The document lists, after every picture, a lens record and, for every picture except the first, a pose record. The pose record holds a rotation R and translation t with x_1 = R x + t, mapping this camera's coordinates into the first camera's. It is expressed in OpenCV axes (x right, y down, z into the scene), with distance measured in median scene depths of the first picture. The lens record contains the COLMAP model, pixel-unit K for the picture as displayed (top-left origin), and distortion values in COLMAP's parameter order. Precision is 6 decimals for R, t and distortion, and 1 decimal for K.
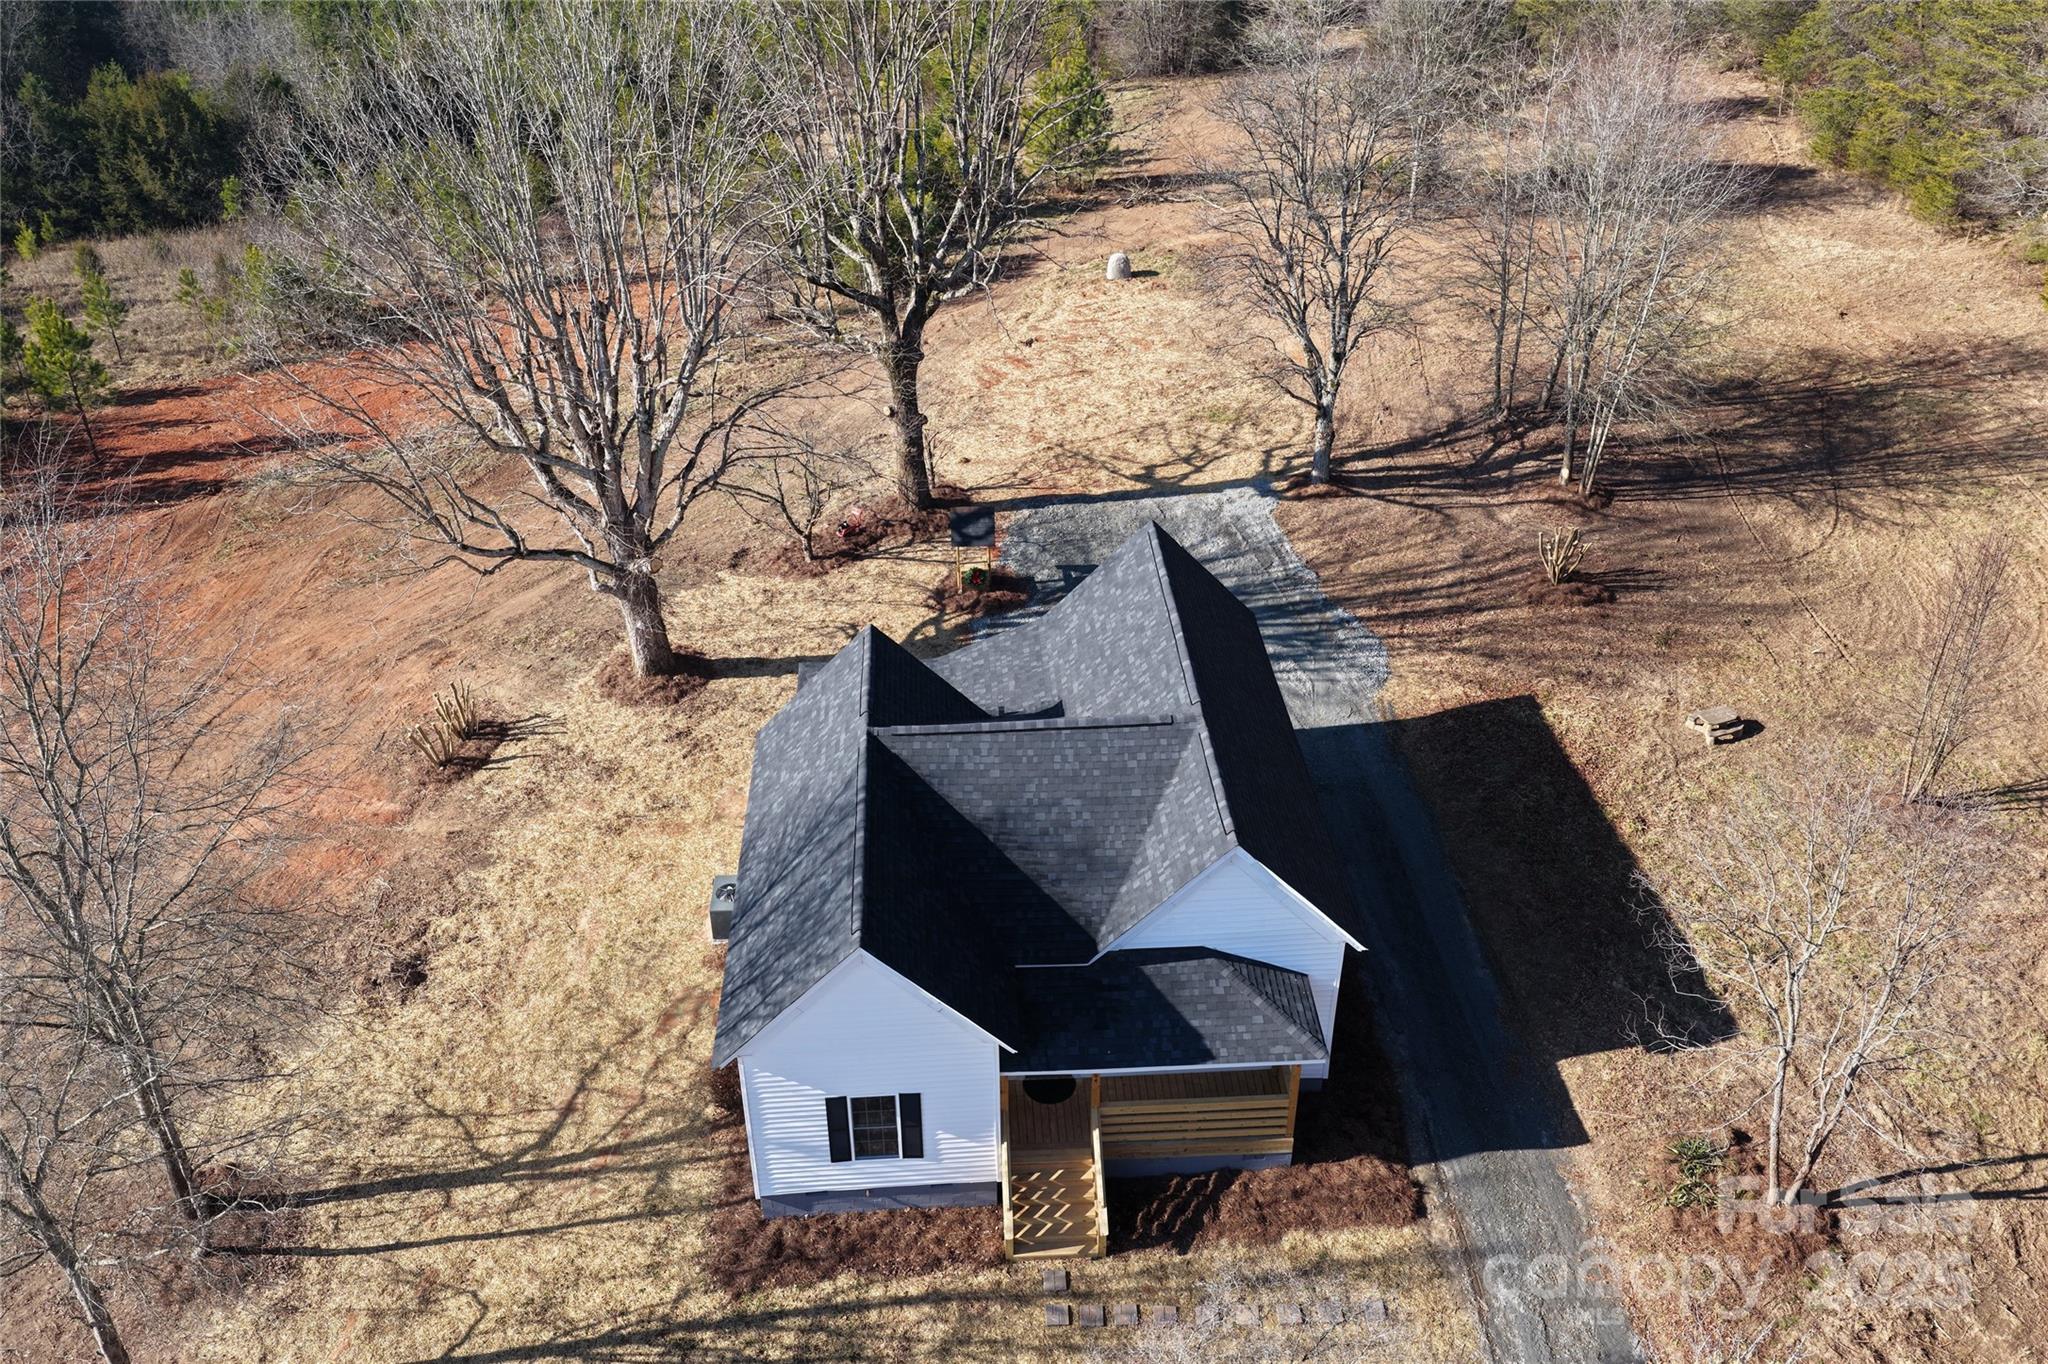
lens RADIAL K [[1735.0, 0, 1028.4], [0, 1735.0, 675.1], [0, 0, 1]] dist [-0.006294, 0.010099]
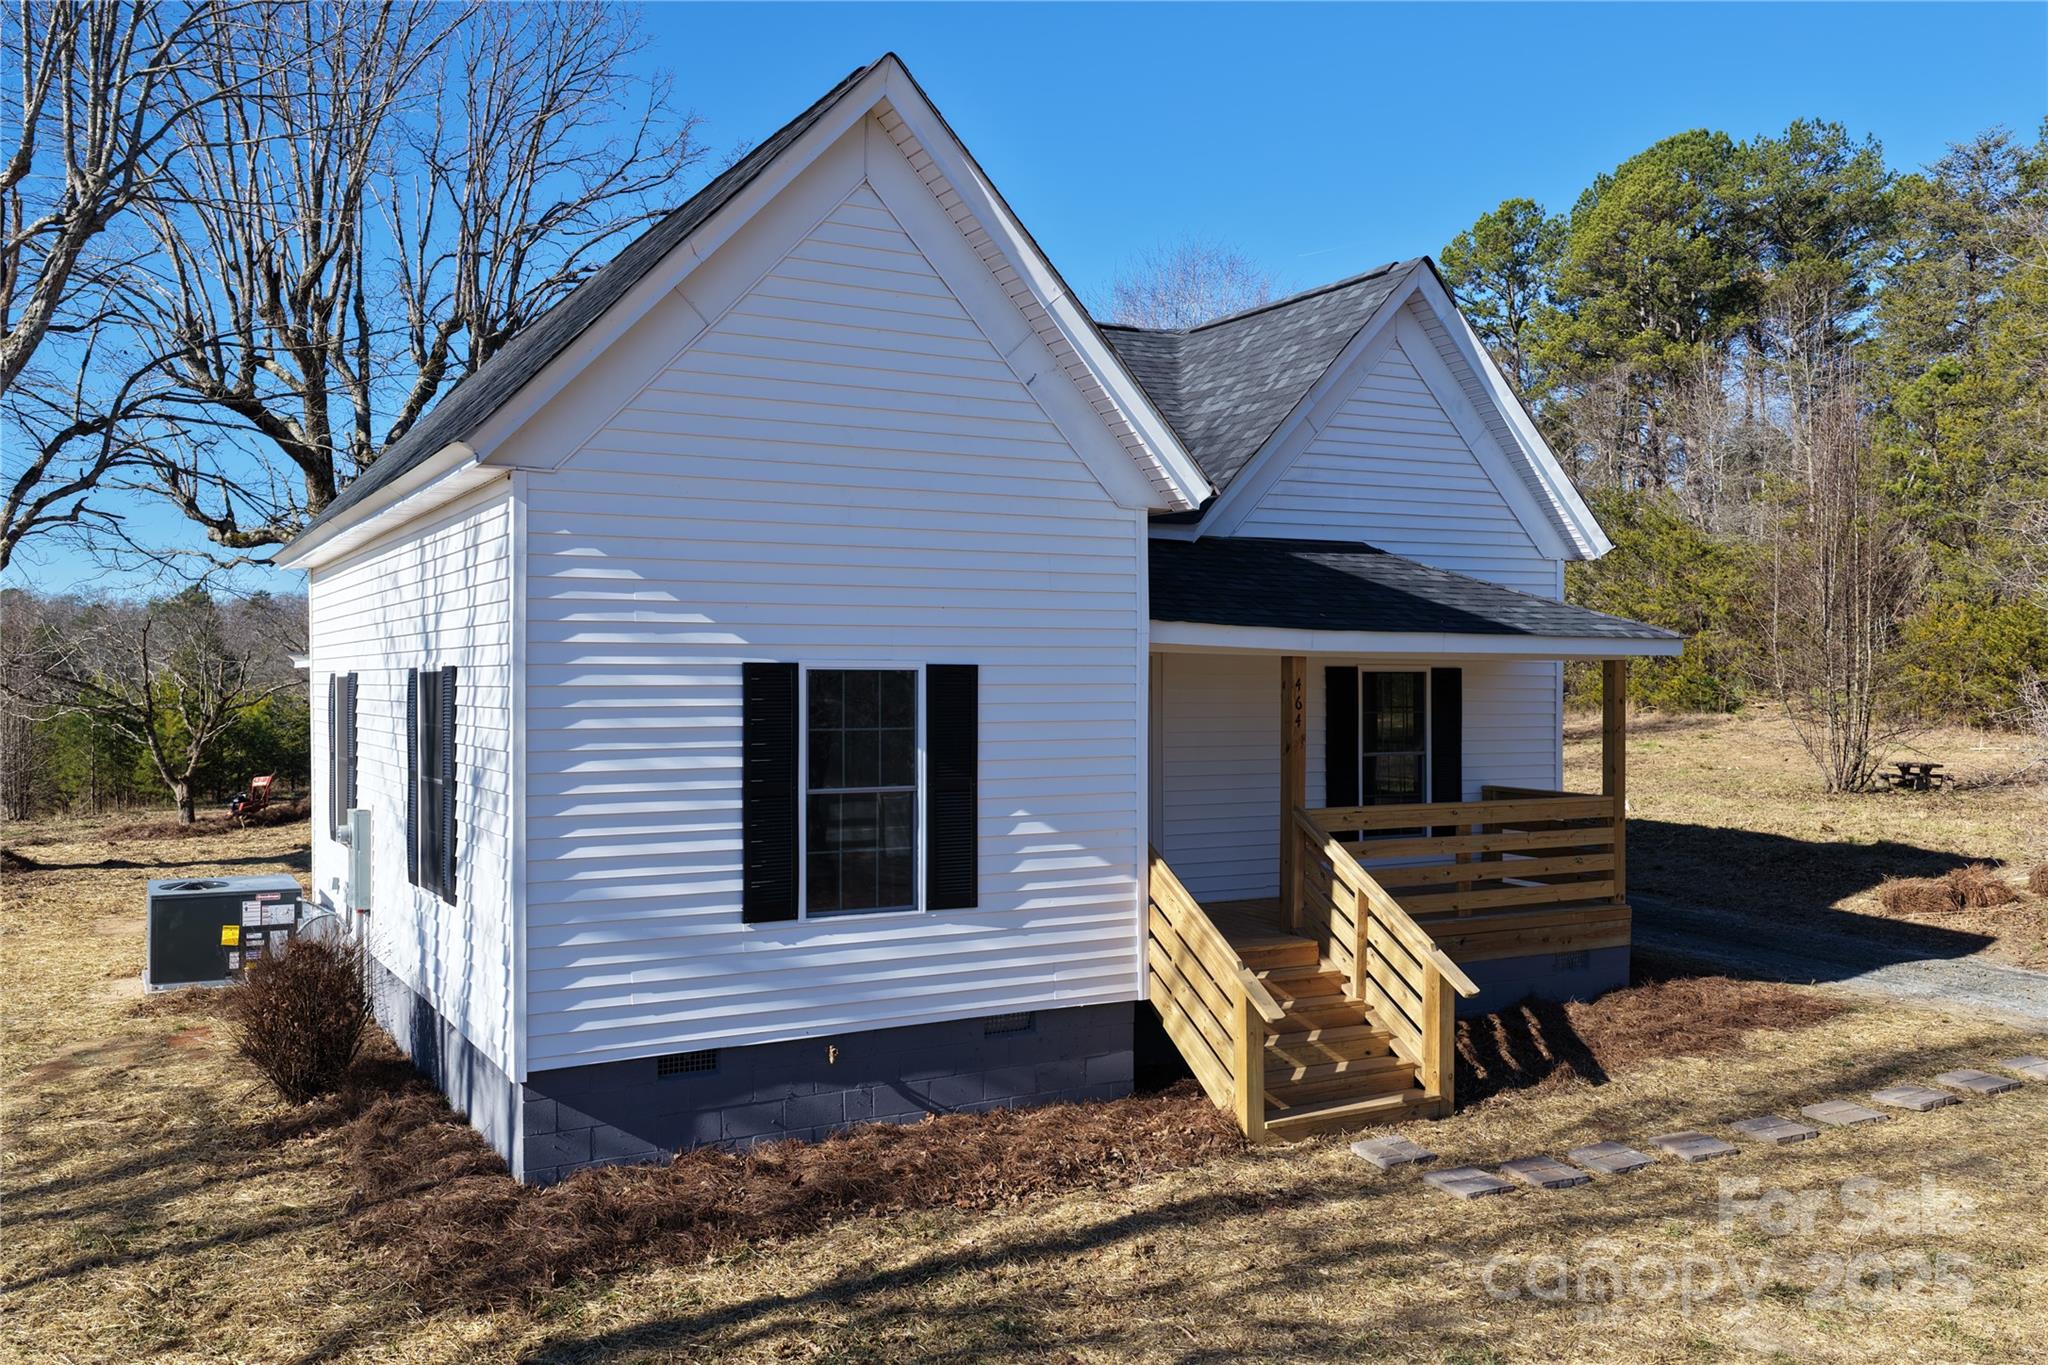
lens RADIAL K [[1735.0, 0, 1021.8], [0, 1735.0, 678.3], [0, 0, 1]] dist [-0.006294, 0.010099]
pose [[0.902719, -0.015534, 0.429950, -0.207465], [0.242697, 0.843548, -0.479088, 0.410427], [-0.355241, 0.536829, 0.765257, 0.685316]]
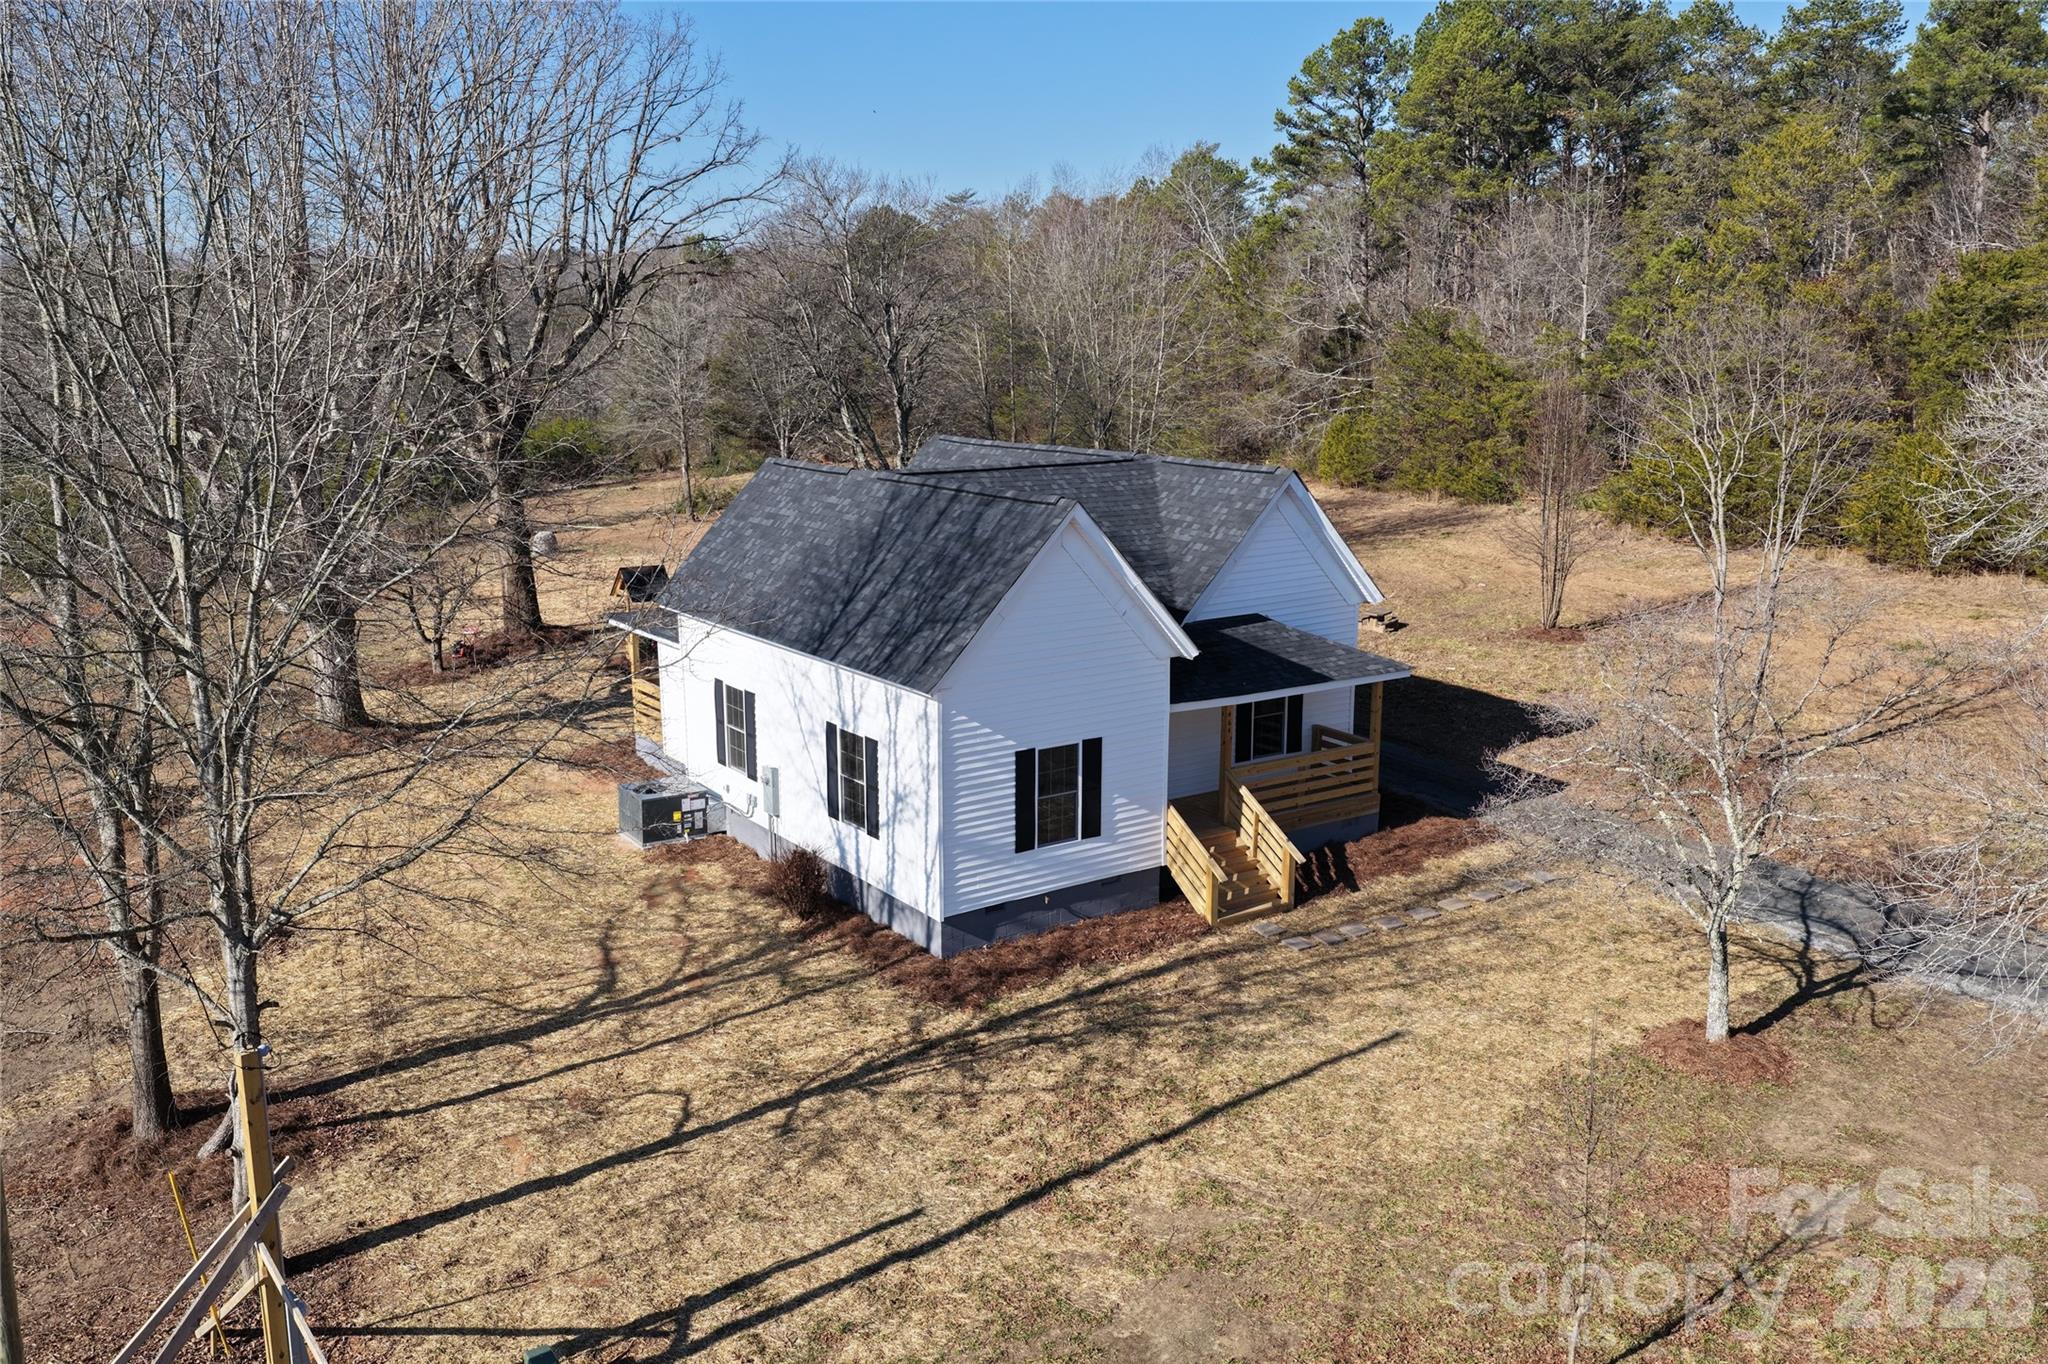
lens RADIAL K [[1735.0, 0, 1037.0], [0, 1735.0, 682.1], [0, 0, 1]] dist [-0.006294, 0.010099]
pose [[0.857159, -0.116293, 0.501751, -0.512090], [0.284002, 0.919412, -0.272074, 0.430750], [-0.429676, 0.375709, 0.821110, 0.267239]]
